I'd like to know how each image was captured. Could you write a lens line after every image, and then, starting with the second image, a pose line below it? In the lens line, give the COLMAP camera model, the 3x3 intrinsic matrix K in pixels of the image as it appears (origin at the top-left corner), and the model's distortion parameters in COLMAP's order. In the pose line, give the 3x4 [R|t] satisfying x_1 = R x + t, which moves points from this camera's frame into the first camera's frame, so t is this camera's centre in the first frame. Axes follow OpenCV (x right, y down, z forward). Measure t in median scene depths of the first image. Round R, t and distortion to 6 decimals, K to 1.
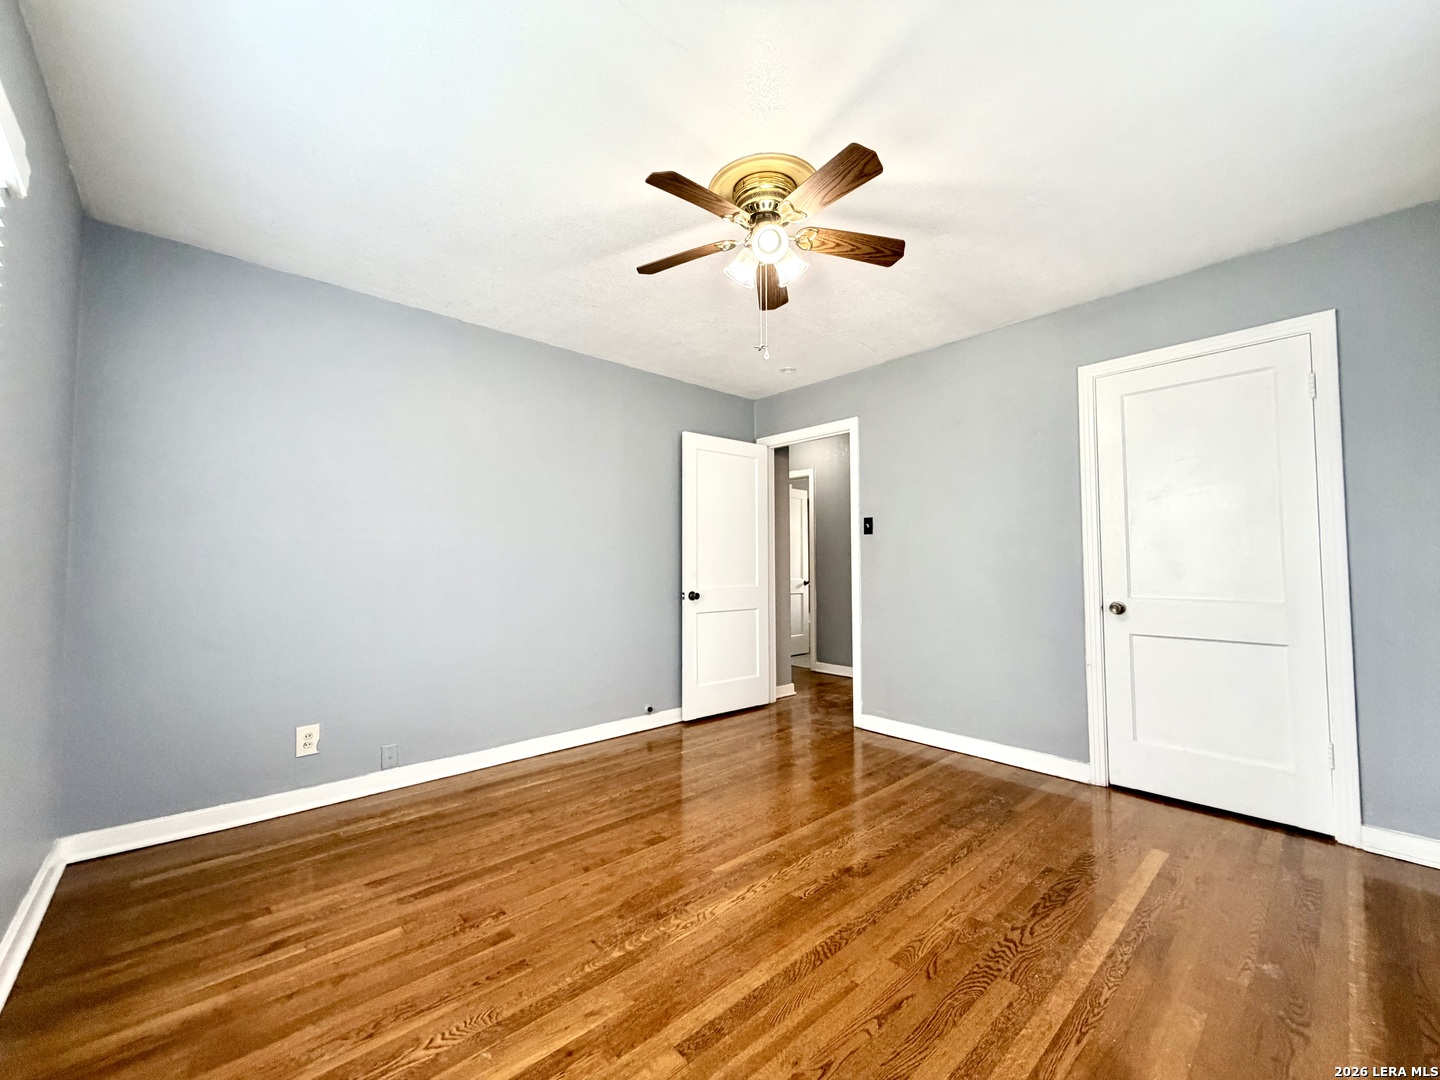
lens RADIAL K [[575.6, 0, 717.5], [0, 575.6, 540.5], [0, 0, 1]] dist [0.000383, 0.000081]
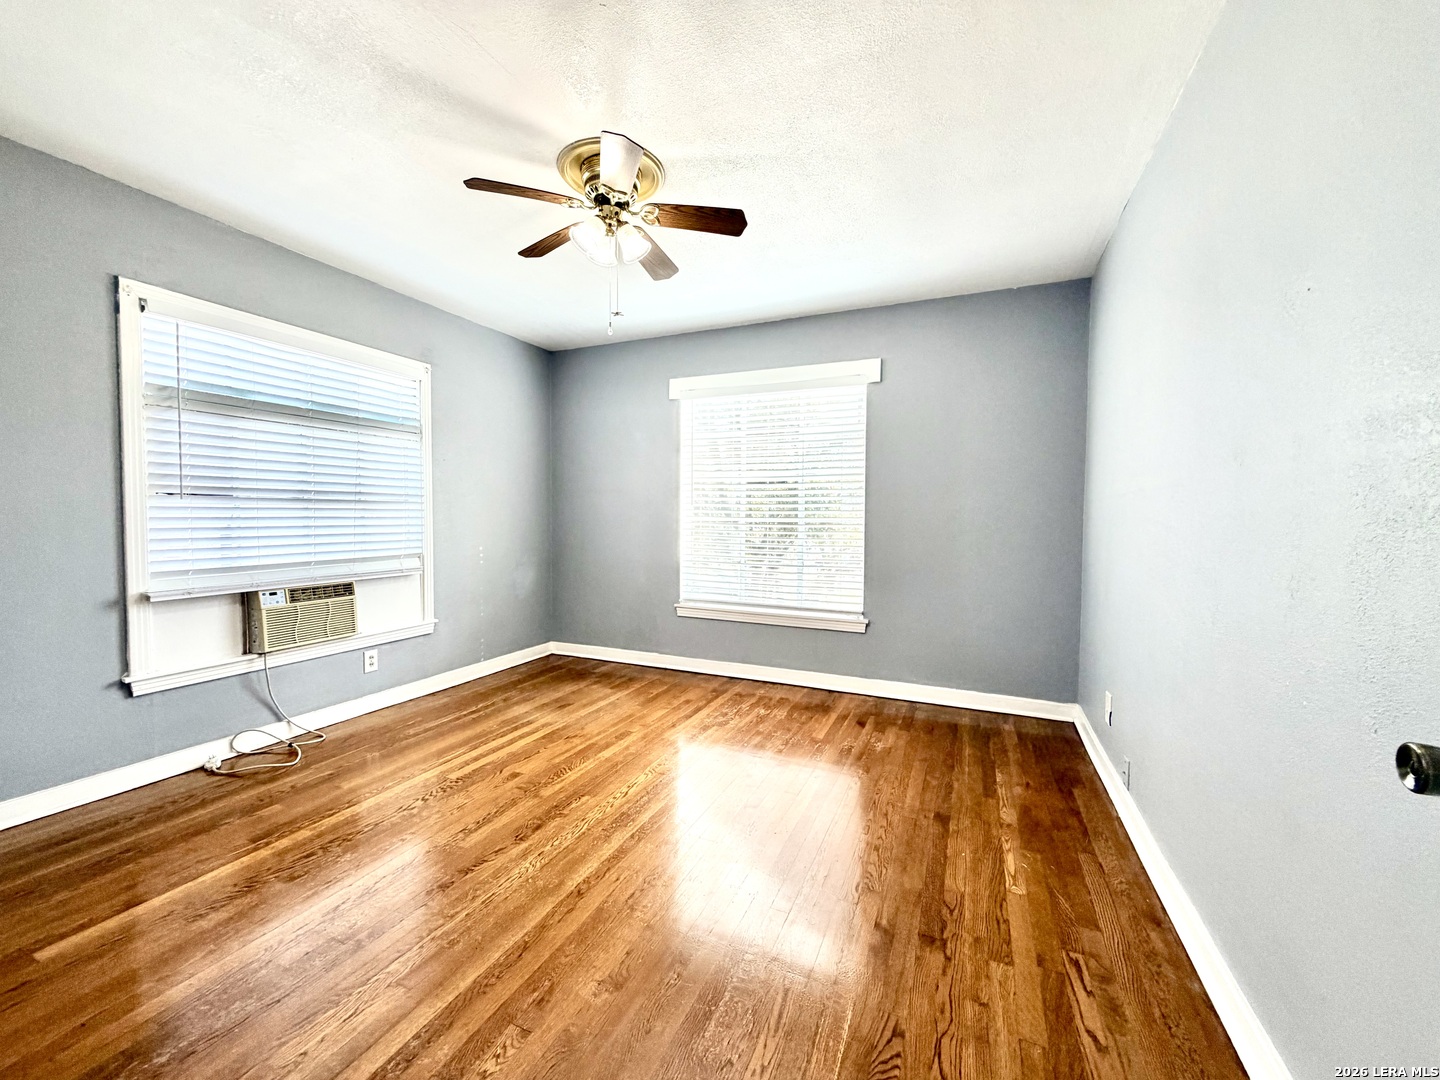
lens RADIAL K [[575.6, 0, 720.2], [0, 575.6, 539.2], [0, 0, 1]] dist [0.000383, 0.000081]
pose [[-0.915519, 0.011230, -0.402118, 0.374461], [0.014499, 0.999882, -0.005086, 0.090005], [0.402013, -0.010487, -0.915574, 2.313819]]
